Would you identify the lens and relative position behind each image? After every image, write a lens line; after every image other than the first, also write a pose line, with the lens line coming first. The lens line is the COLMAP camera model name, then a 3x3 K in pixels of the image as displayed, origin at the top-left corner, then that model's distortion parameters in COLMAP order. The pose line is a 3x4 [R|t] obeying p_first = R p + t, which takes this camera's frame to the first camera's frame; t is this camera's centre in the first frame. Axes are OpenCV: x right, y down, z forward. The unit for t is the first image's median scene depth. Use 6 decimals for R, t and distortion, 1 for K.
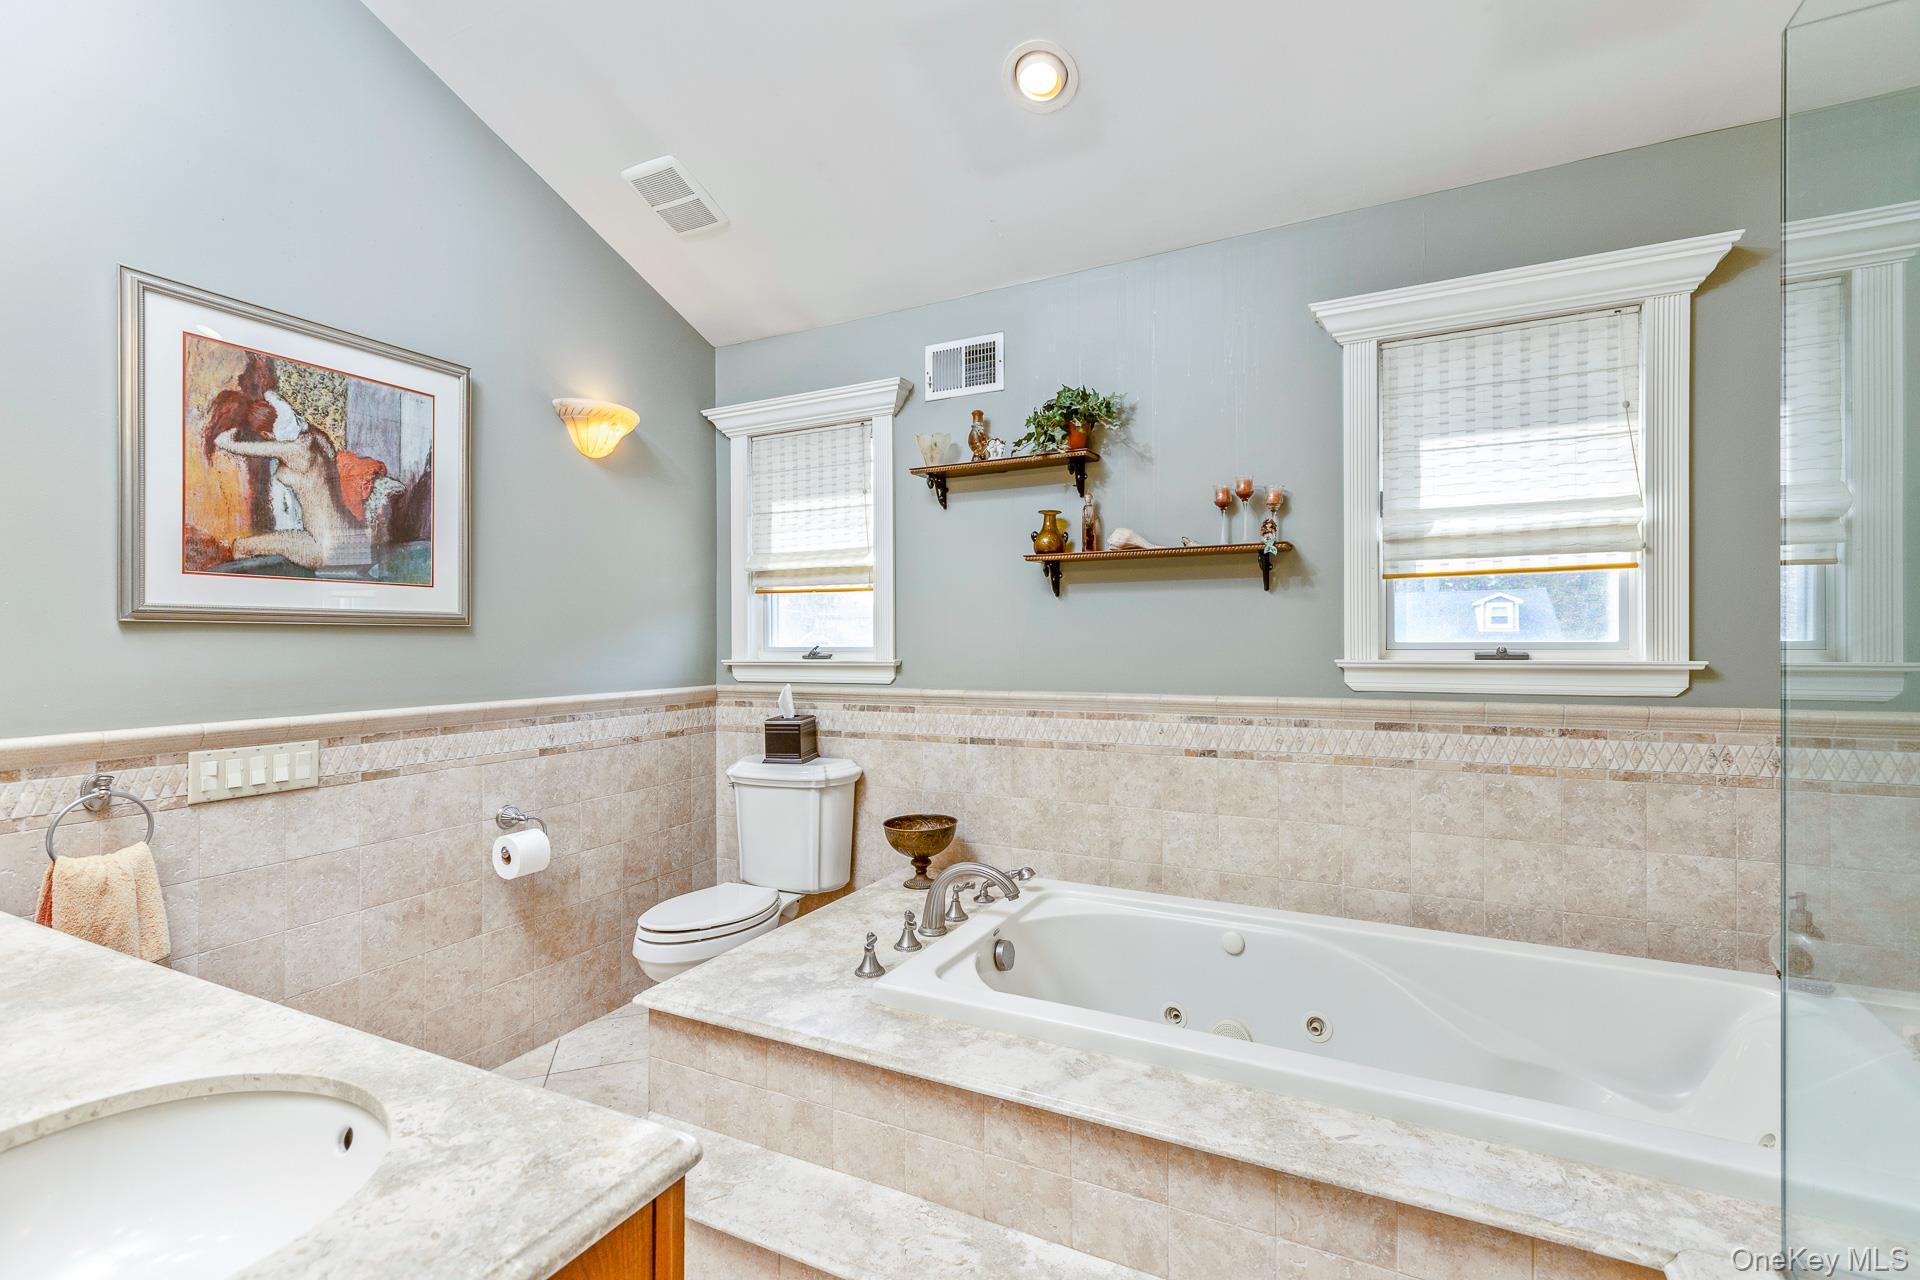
lens RADIAL K [[854.4, 0, 961.9], [0, 854.4, 644.7], [0, 0, 1]] dist [-0.000747, 0.000327]
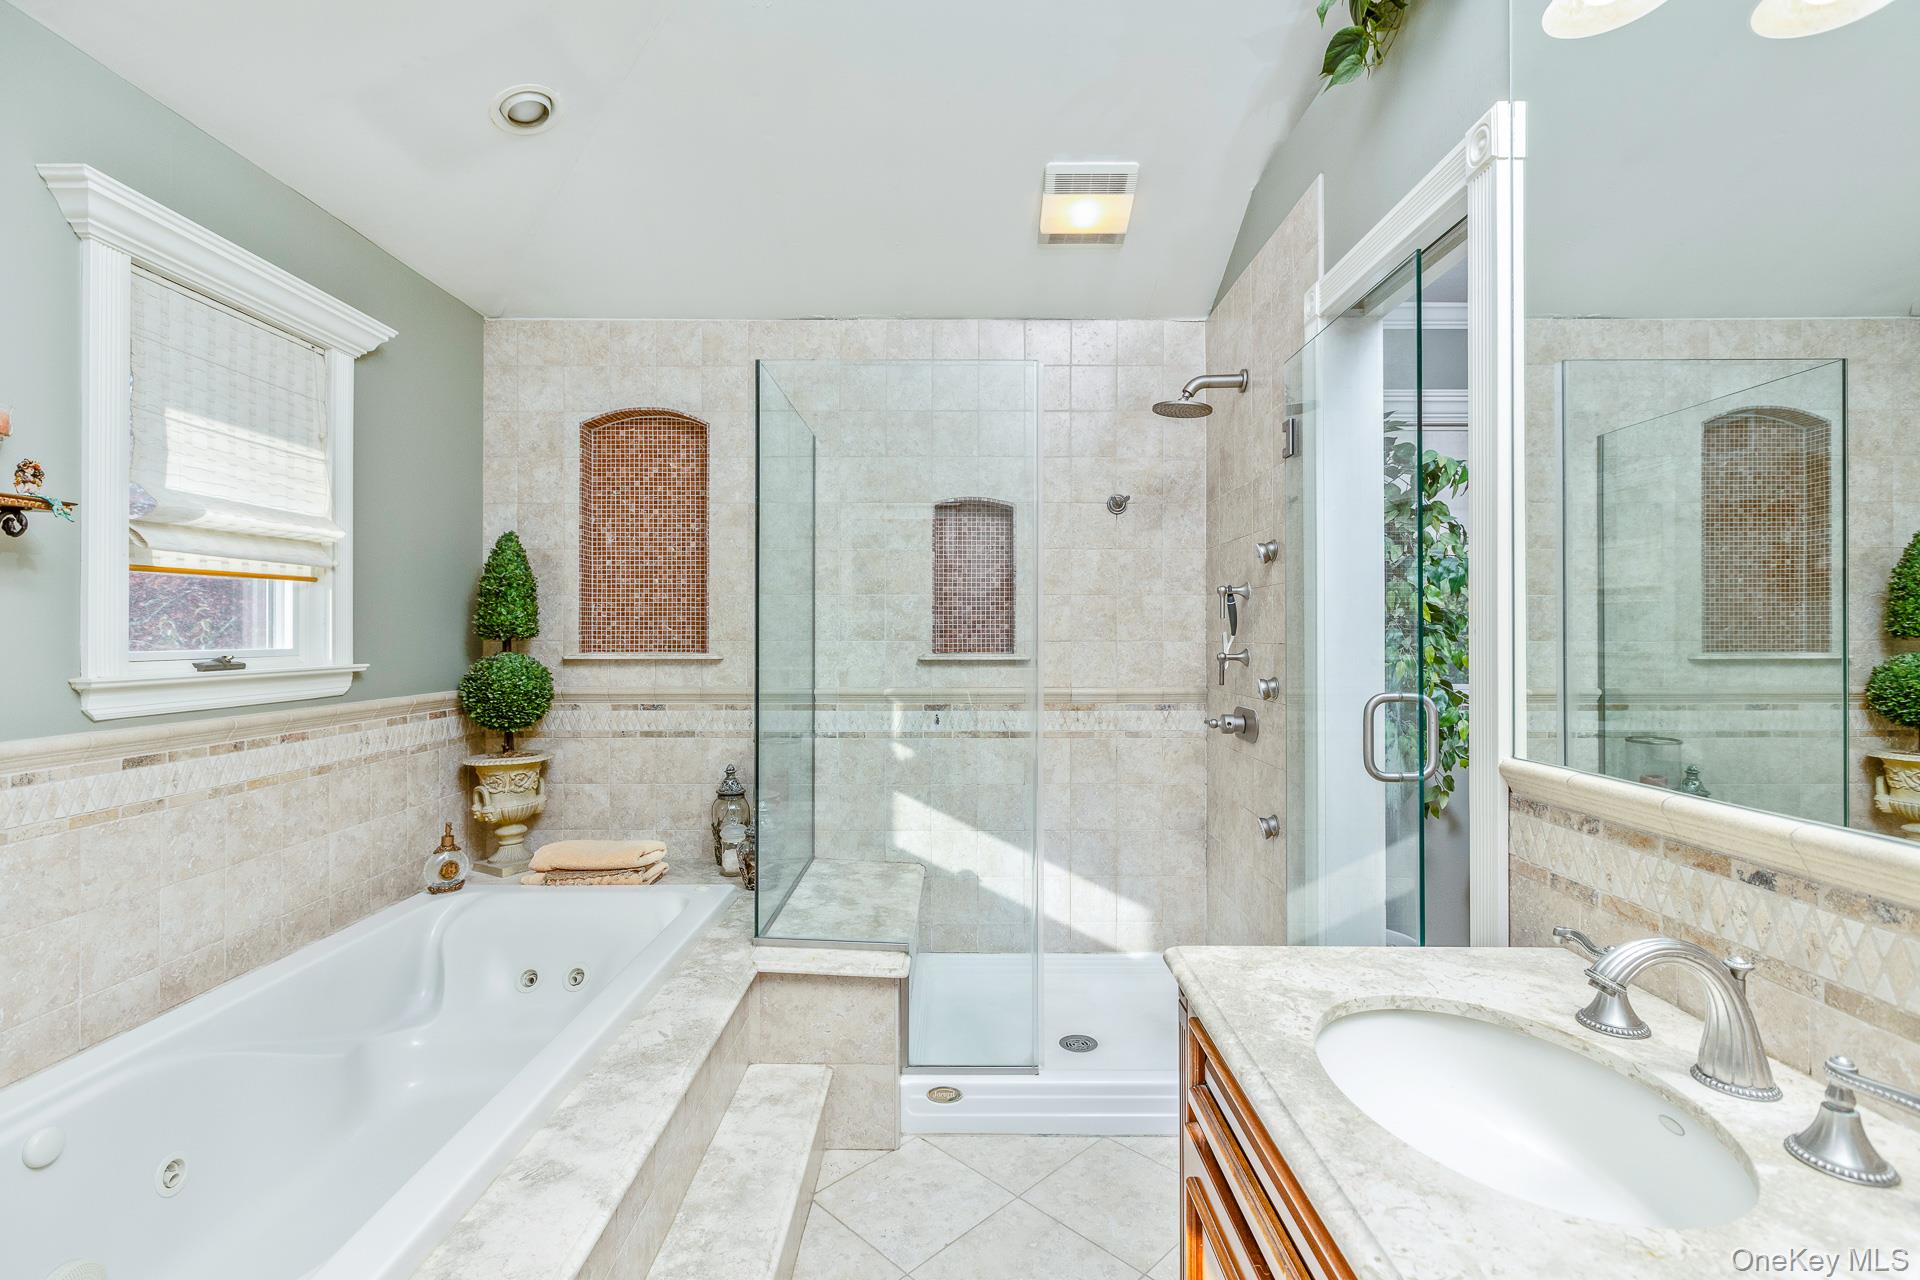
lens RADIAL K [[854.4, 0, 961.8], [0, 854.4, 630.8], [0, 0, 1]] dist [-0.000747, 0.000327]
pose [[-0.451200, 0.008519, 0.892382, -0.554781], [0.008962, 0.999947, -0.005015, -0.012965], [-0.892378, 0.005734, -0.451253, 0.719197]]
